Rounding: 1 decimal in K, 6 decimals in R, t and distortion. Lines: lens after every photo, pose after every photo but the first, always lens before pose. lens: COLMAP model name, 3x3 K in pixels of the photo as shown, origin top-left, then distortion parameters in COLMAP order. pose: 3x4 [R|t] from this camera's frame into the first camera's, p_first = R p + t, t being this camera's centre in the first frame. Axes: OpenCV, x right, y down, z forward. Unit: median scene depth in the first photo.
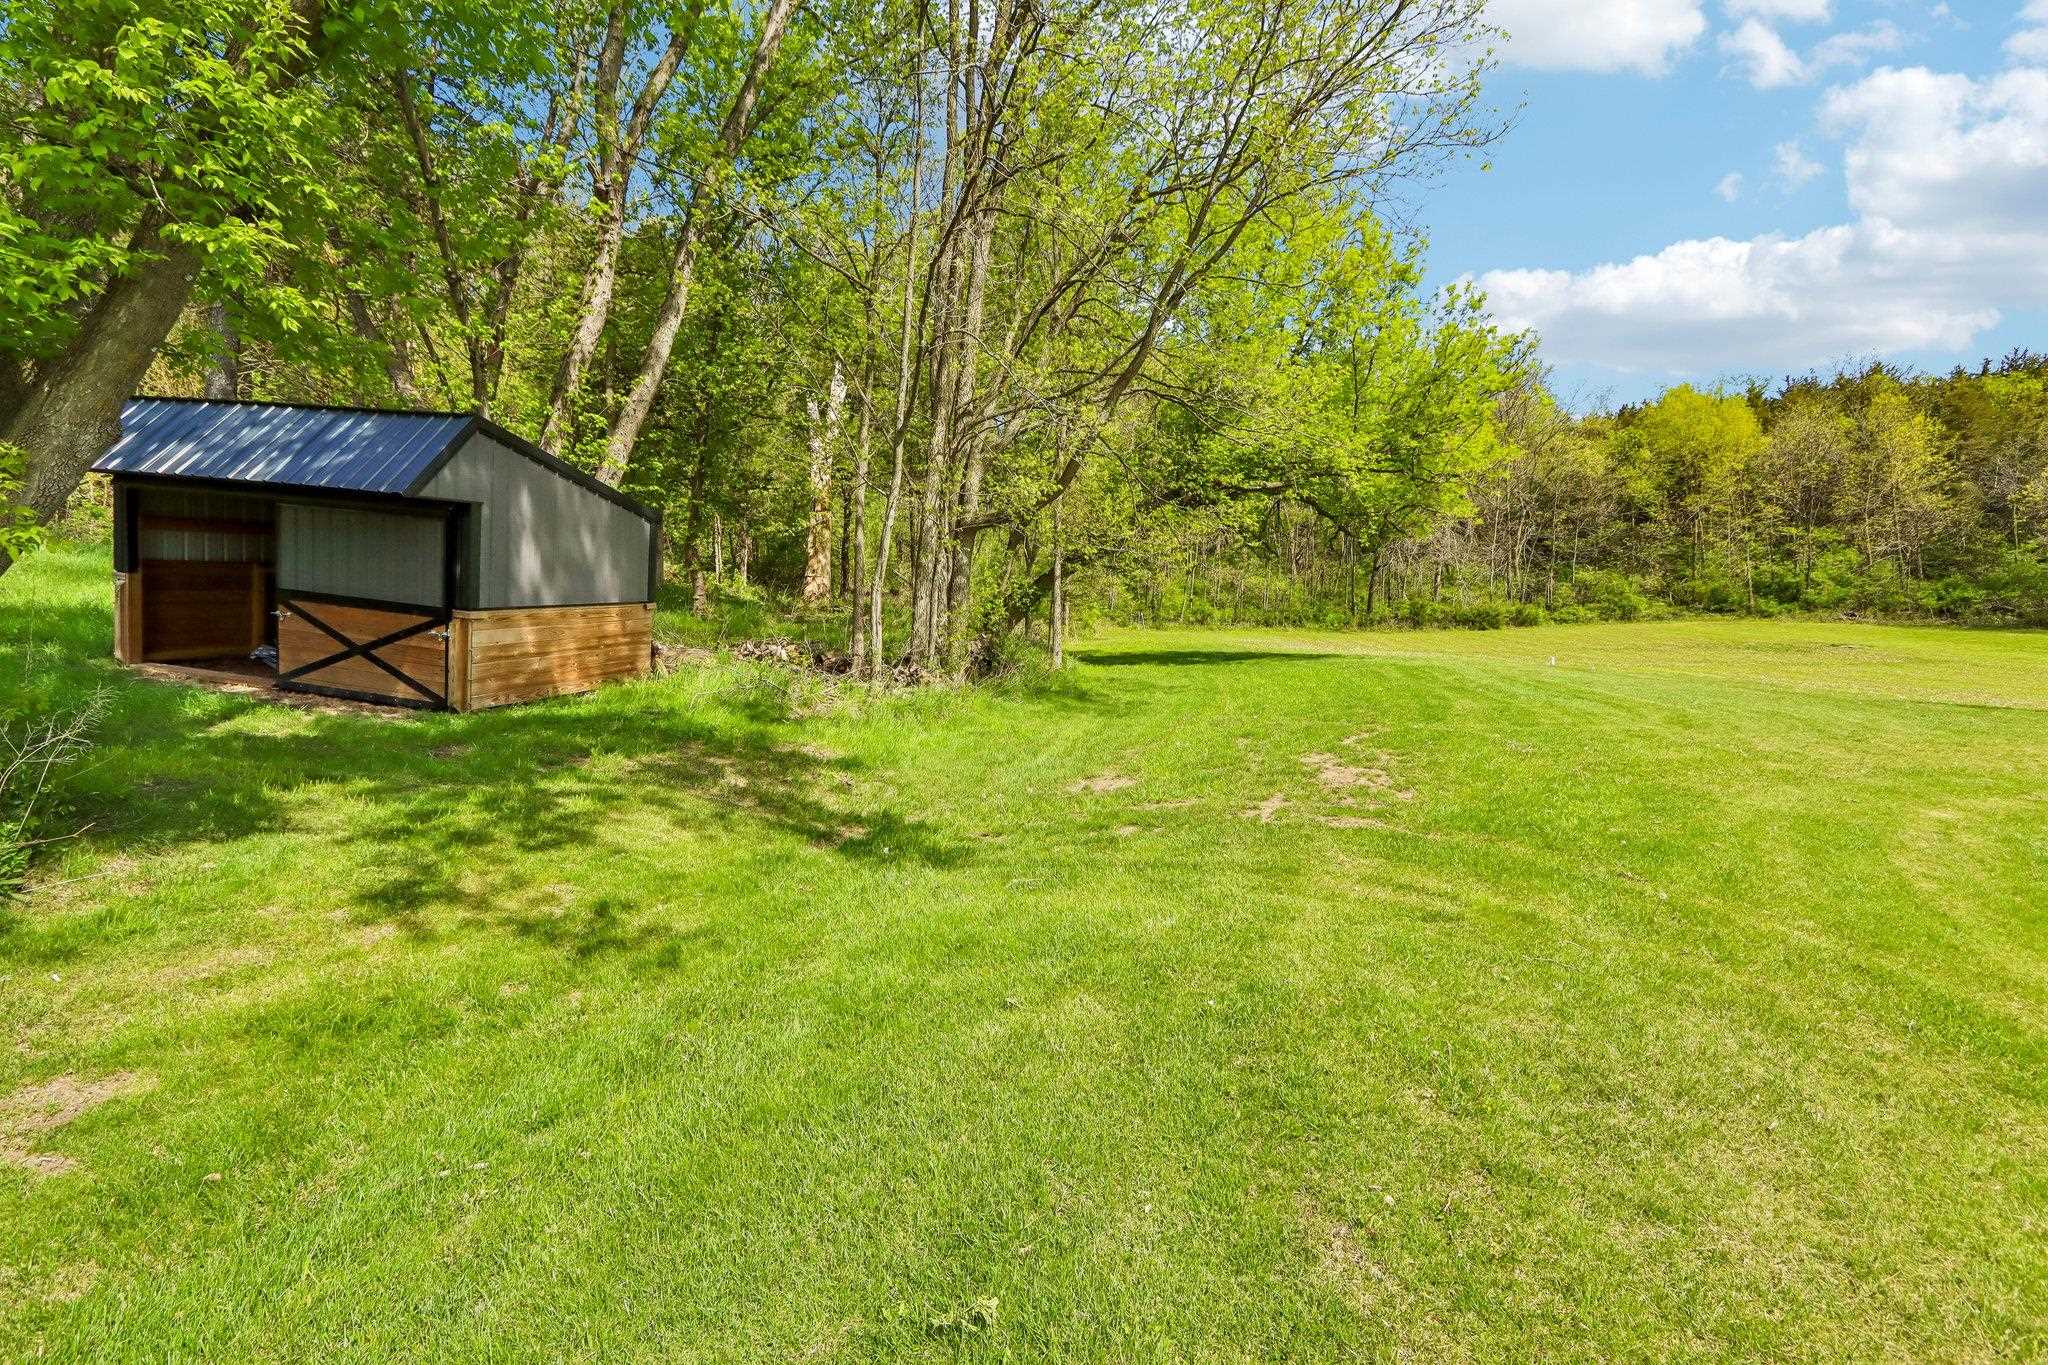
lens RADIAL K [[933.0, 0, 1023.4], [0, 933.0, 670.6], [0, 0, 1]] dist [-0.018912, -0.000514]
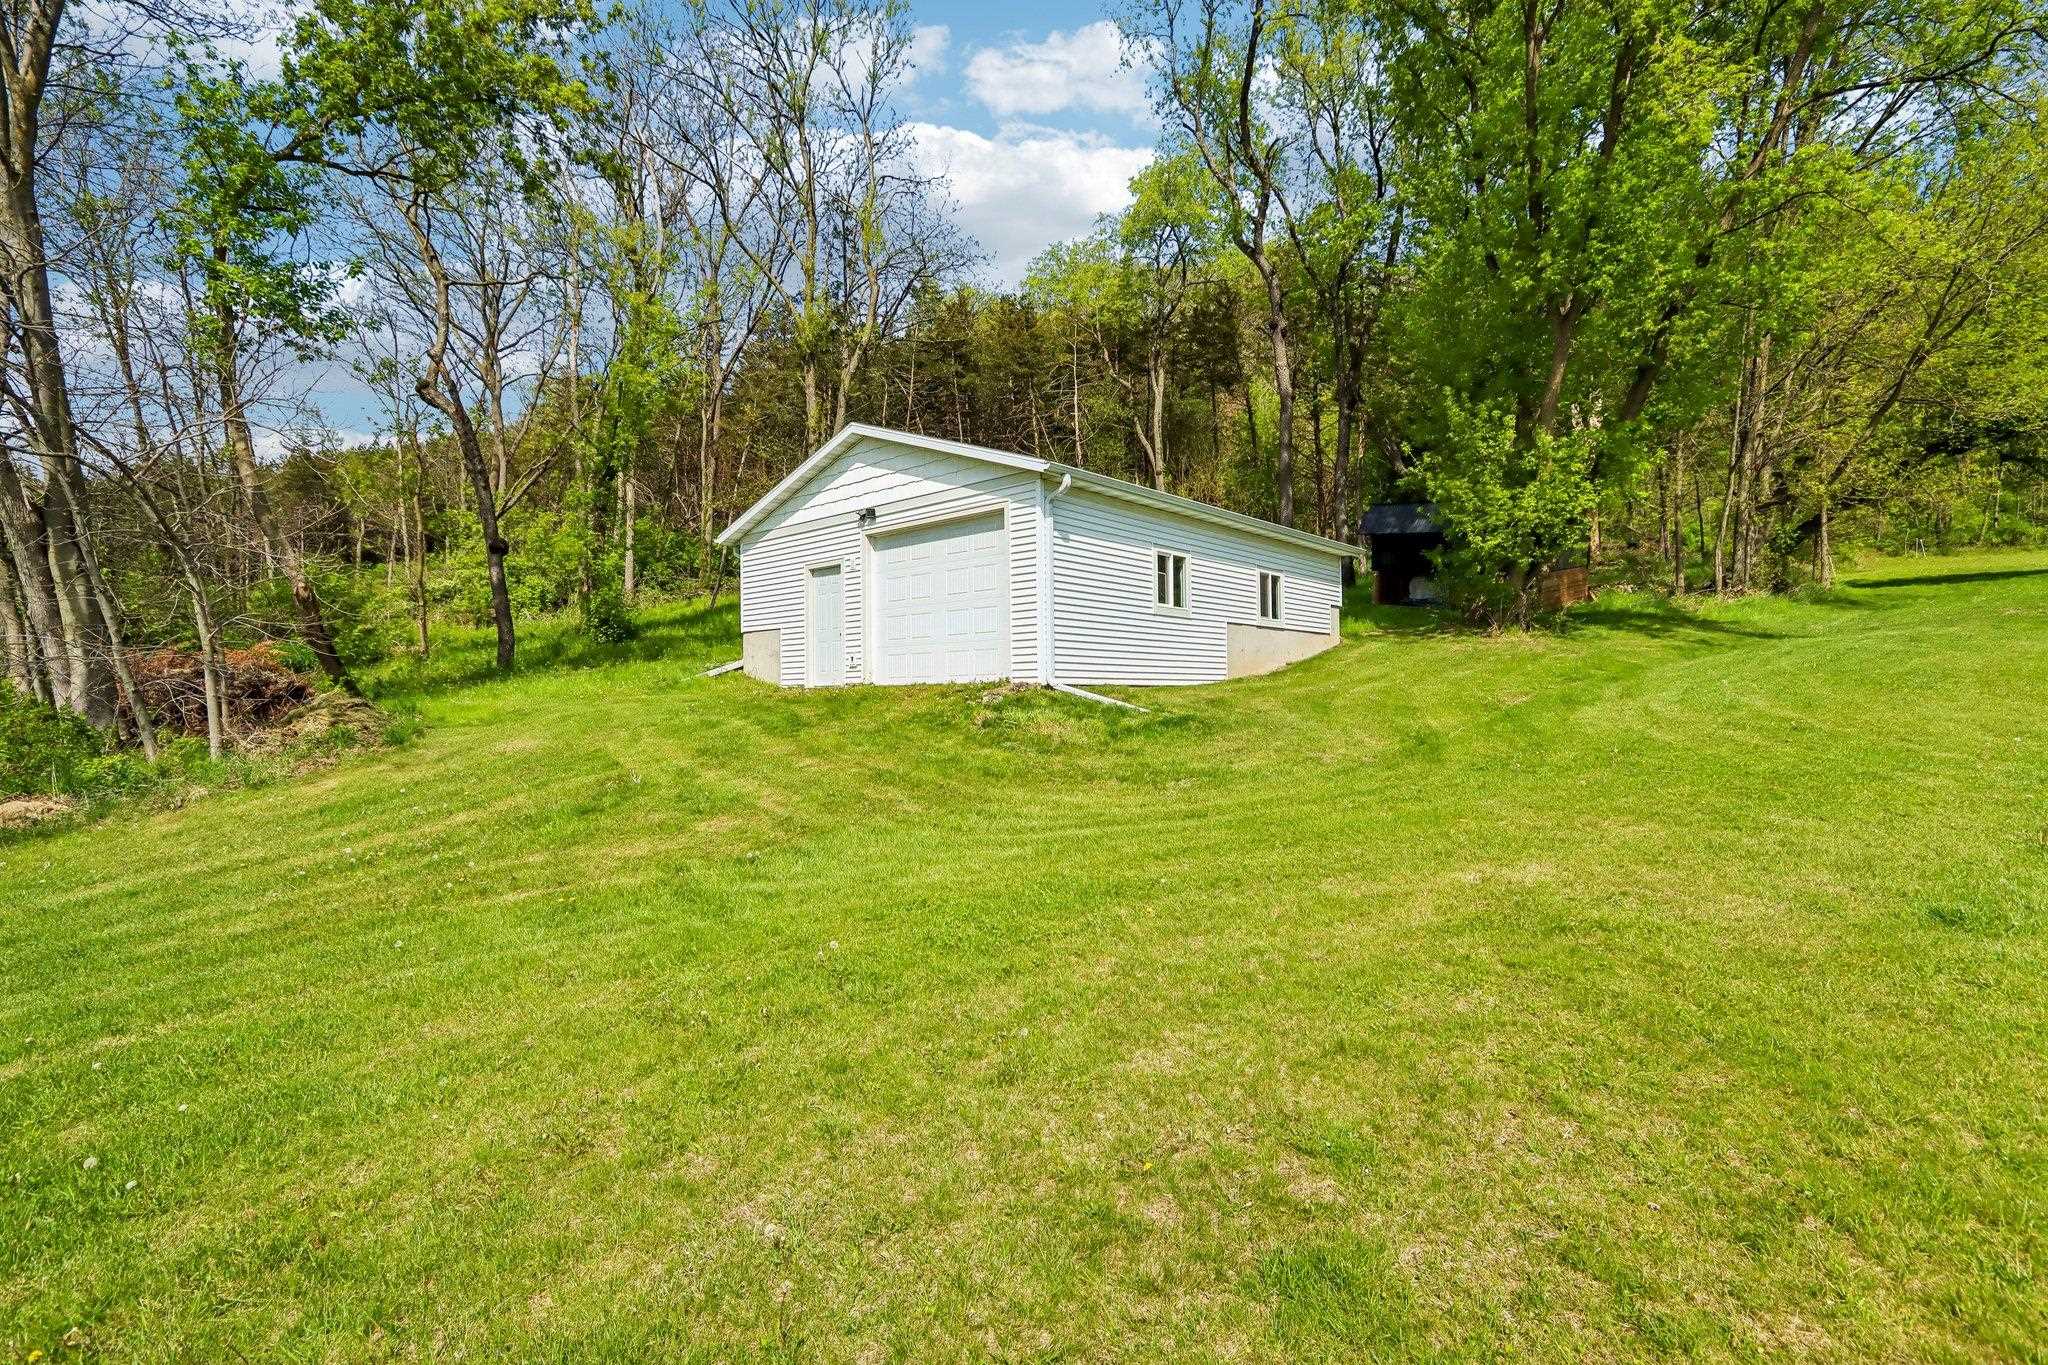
lens RADIAL K [[933.0, 0, 1024.5], [0, 933.0, 685.1], [0, 0, 1]] dist [-0.018912, -0.000514]
pose [[0.791561, -0.015197, -0.610901, -0.041007], [0.044040, 0.998510, 0.032225, 0.022946], [0.609501, -0.052412, 0.791051, -0.444092]]
